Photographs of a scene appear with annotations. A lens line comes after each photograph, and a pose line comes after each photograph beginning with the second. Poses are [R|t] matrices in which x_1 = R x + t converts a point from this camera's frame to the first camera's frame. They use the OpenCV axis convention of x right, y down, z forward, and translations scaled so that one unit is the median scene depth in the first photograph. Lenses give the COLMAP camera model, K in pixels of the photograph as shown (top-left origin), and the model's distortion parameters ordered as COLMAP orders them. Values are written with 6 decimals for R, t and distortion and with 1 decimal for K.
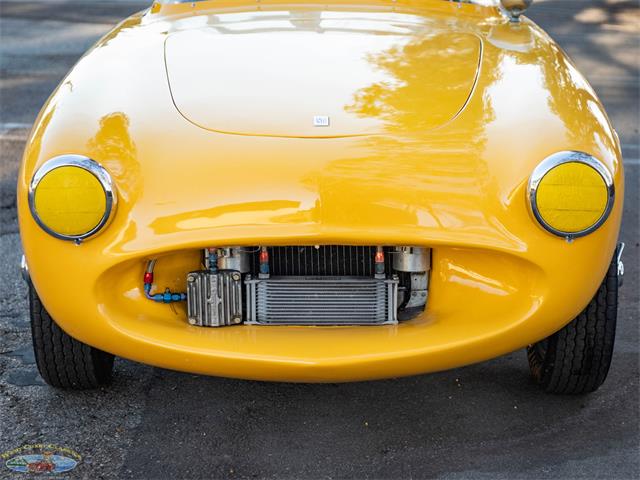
lens RADIAL K [[1667.3, 0, 320.2], [0, 1667.3, 244.3], [0, 0, 1]] dist [0.019629, 0.000000]
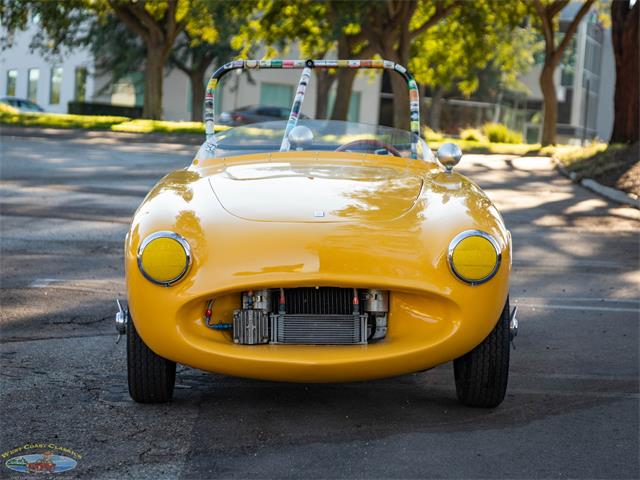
lens RADIAL K [[2099.3, 0, 320.5], [0, 2099.3, 238.6], [0, 0, 1]] dist [0.060622, 0.000000]
pose [[0.999704, 0.004852, 0.023832, -0.044994], [-0.000936, 0.986847, -0.161652, 0.269184], [-0.024303, 0.161582, 0.986560, -0.959017]]
